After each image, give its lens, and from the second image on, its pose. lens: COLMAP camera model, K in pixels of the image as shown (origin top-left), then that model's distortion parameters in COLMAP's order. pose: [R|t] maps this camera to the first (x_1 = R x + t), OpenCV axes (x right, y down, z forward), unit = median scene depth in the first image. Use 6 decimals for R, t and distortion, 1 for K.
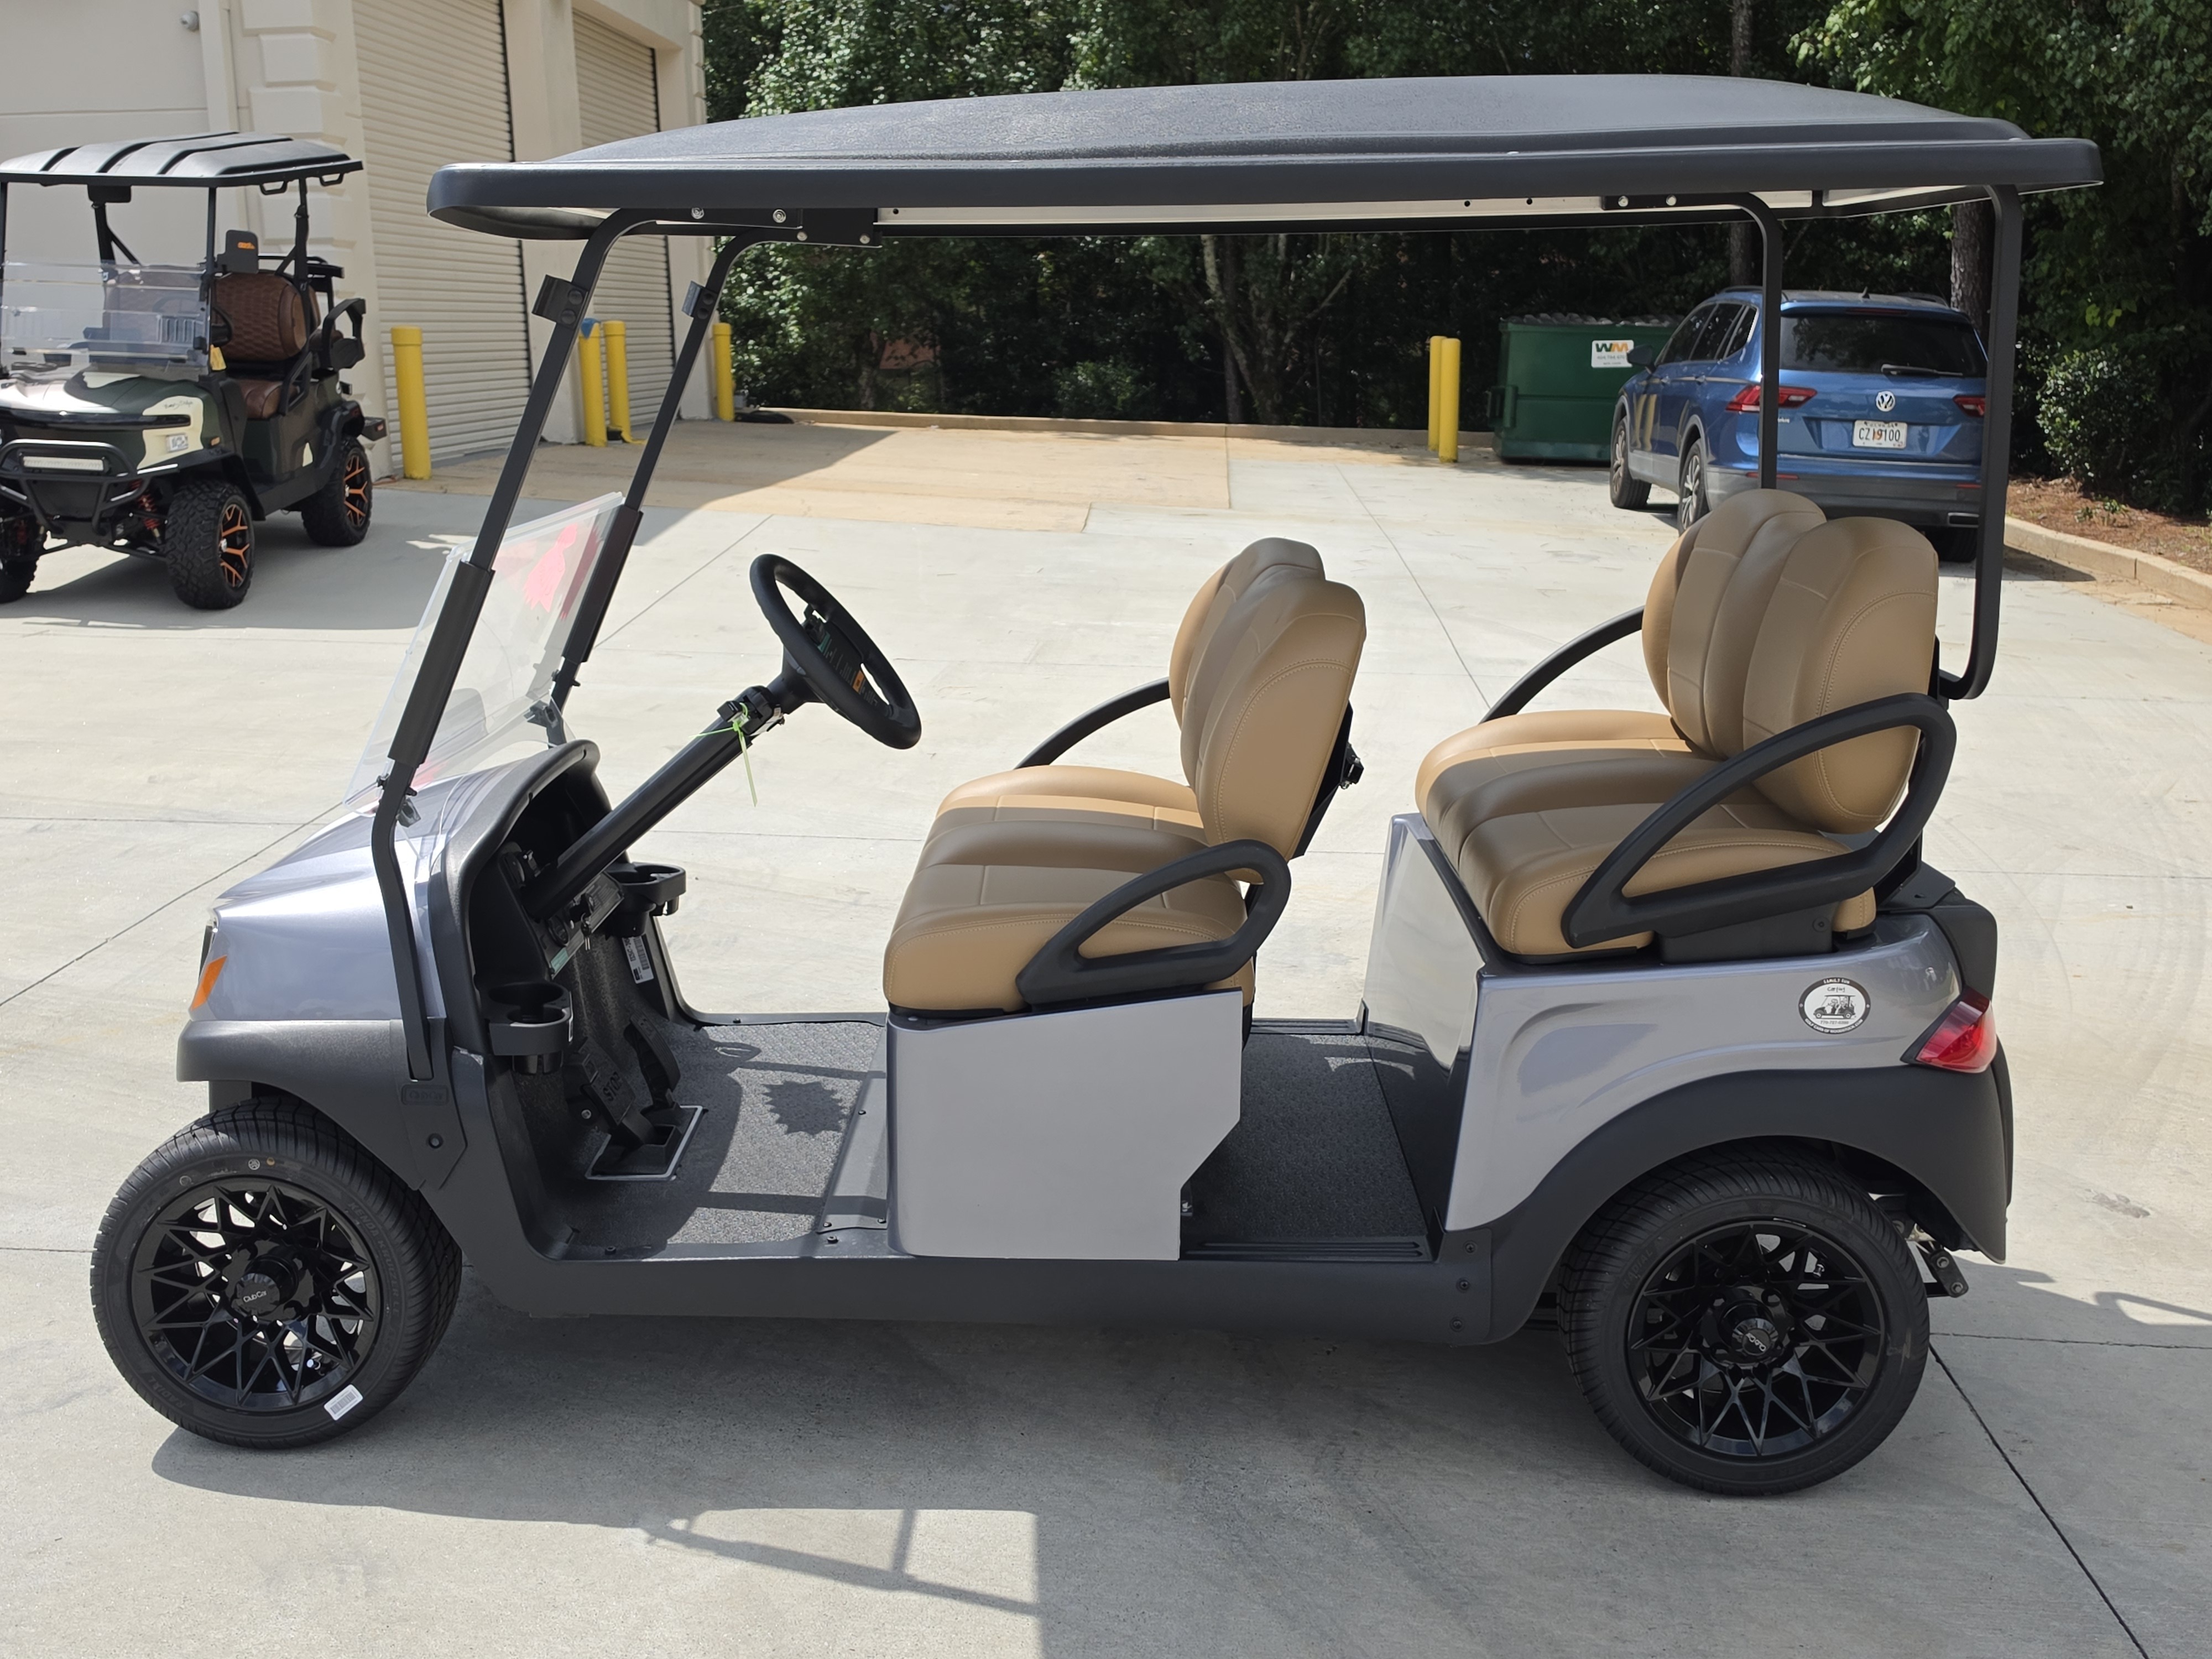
lens RADIAL K [[2397.7, 0, 1014.2], [0, 2397.7, 818.2], [0, 0, 1]] dist [0.064927, 0.000000]
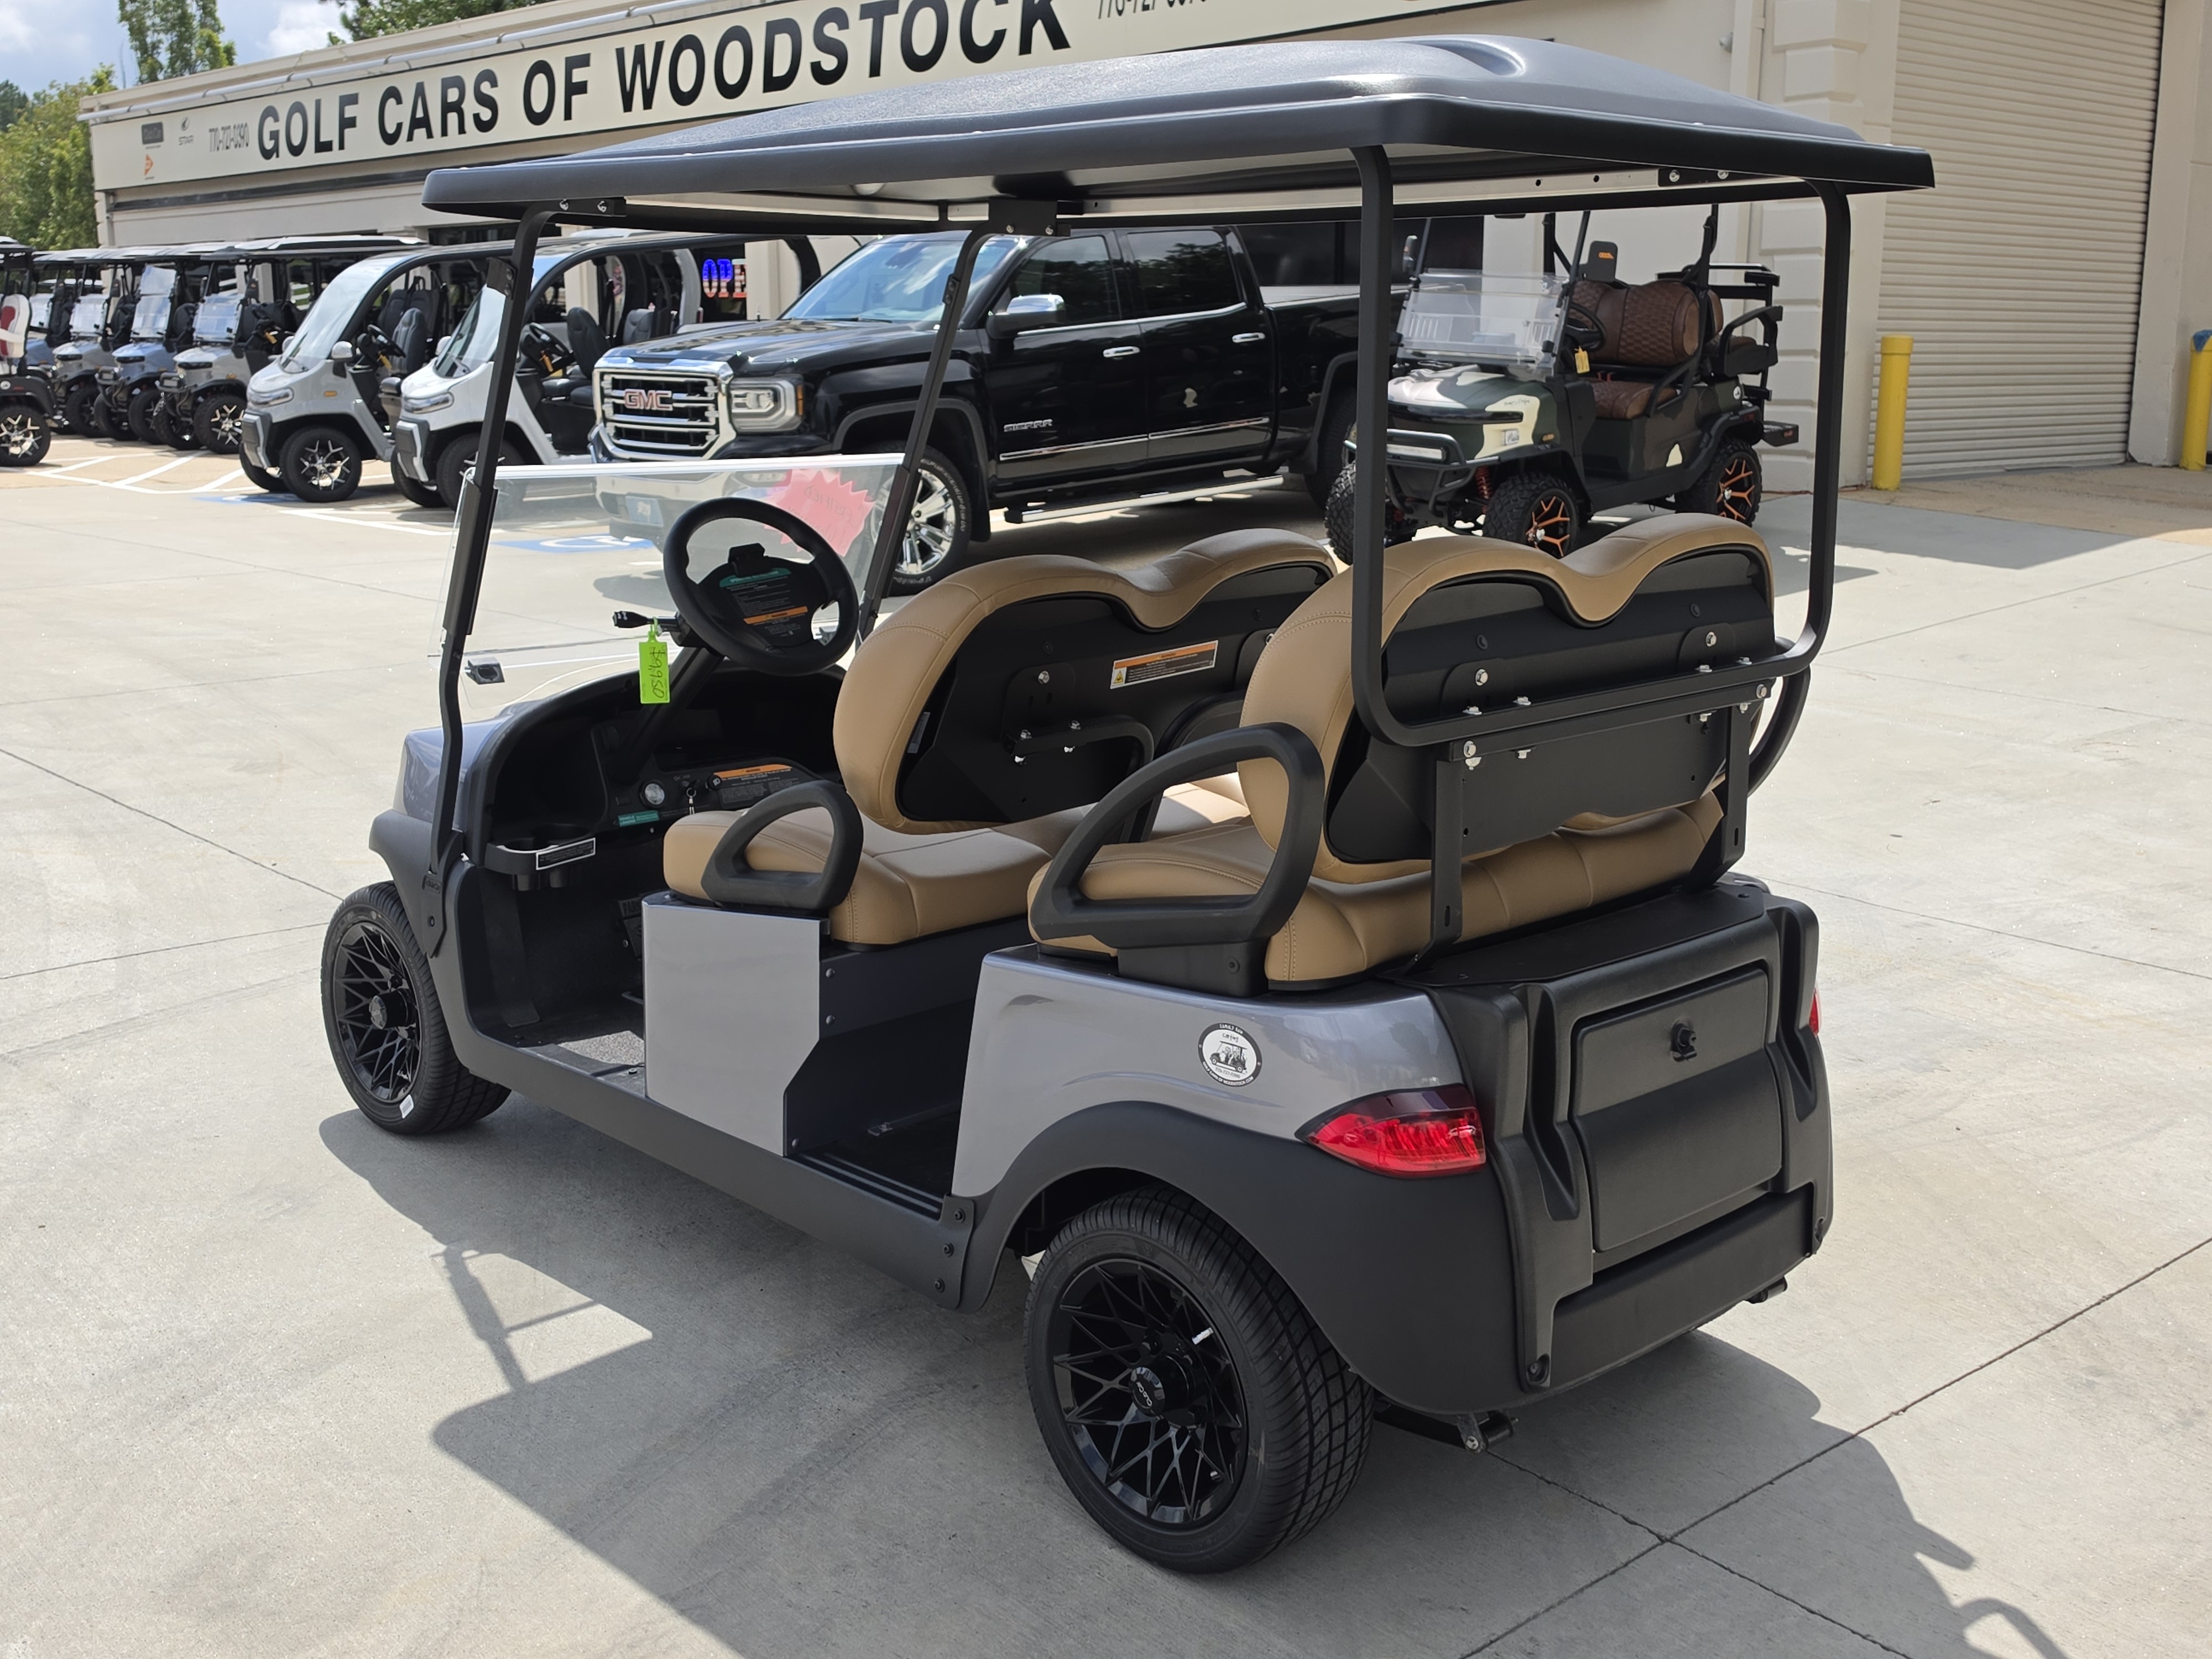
lens RADIAL K [[2397.7, 0, 1103.4], [0, 2397.7, 826.5], [0, 0, 1]] dist [0.064927, 0.000000]
pose [[0.706255, 0.158112, -0.690076, 0.307079], [-0.161287, 0.985044, 0.060627, -0.018334], [0.689340, 0.068482, 0.721194, 0.102405]]
